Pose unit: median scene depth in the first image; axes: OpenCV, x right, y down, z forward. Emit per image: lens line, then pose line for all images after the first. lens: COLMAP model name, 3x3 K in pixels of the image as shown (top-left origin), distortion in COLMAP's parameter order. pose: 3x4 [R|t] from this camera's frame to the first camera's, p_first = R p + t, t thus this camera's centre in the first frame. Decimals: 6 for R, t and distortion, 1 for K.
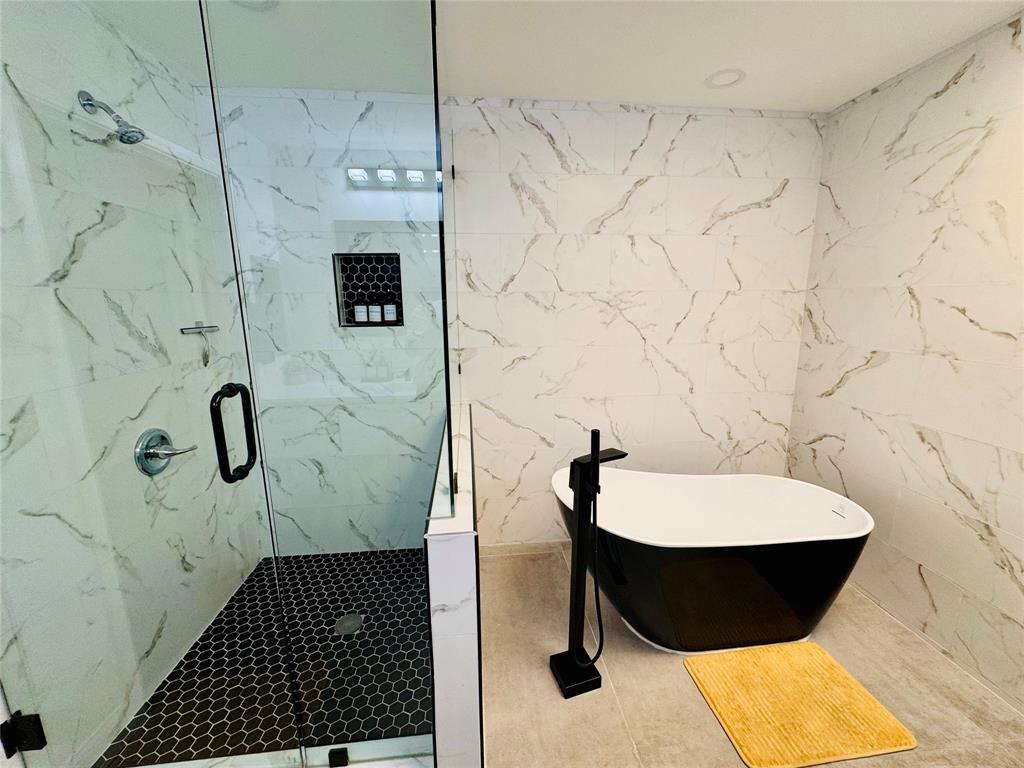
lens RADIAL K [[409.5, 0, 509.7], [0, 409.5, 383.3], [0, 0, 1]] dist [-0.002959, -0.000309]
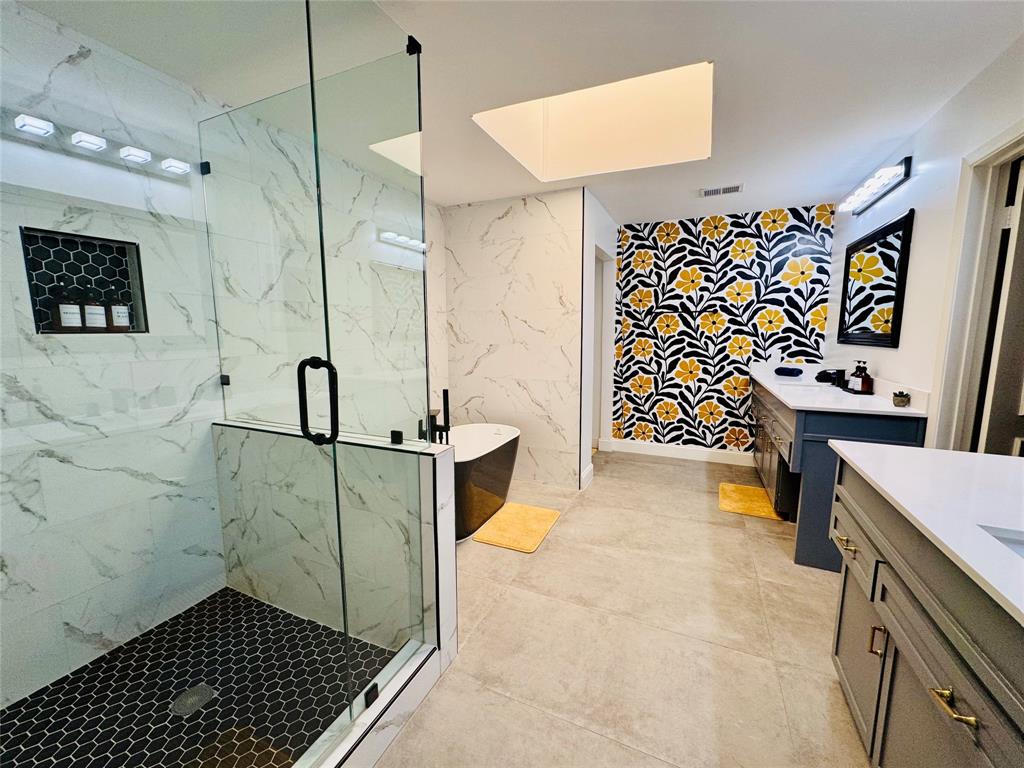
lens RADIAL K [[409.5, 0, 512.2], [0, 409.5, 384.2], [0, 0, 1]] dist [-0.002959, -0.000309]
pose [[0.503504, -0.107984, 0.857218, -0.606202], [0.166173, 0.985739, 0.026569, 0.058584], [-0.847862, 0.129069, 0.514267, -0.010641]]
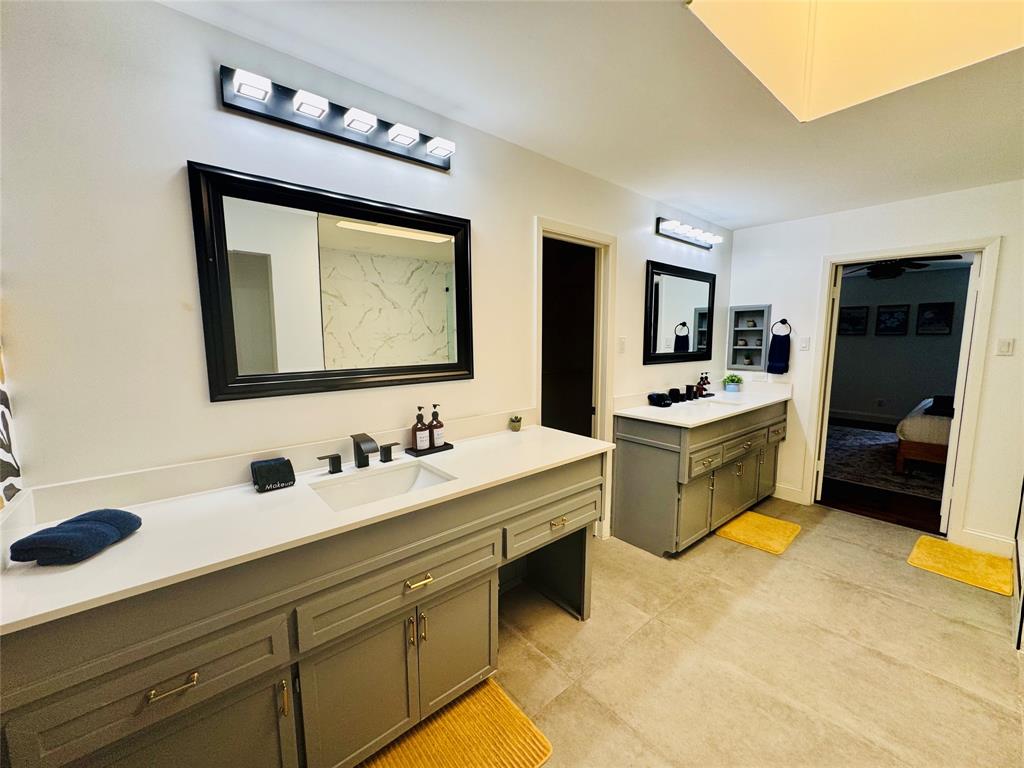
lens RADIAL K [[409.5, 0, 512.5], [0, 409.5, 386.5], [0, 0, 1]] dist [-0.002959, -0.000309]
pose [[-0.823568, 0.073329, -0.562458, 1.318163], [-0.102975, 0.955801, 0.275390, -0.092785], [0.557792, 0.284722, -0.779616, 0.473951]]
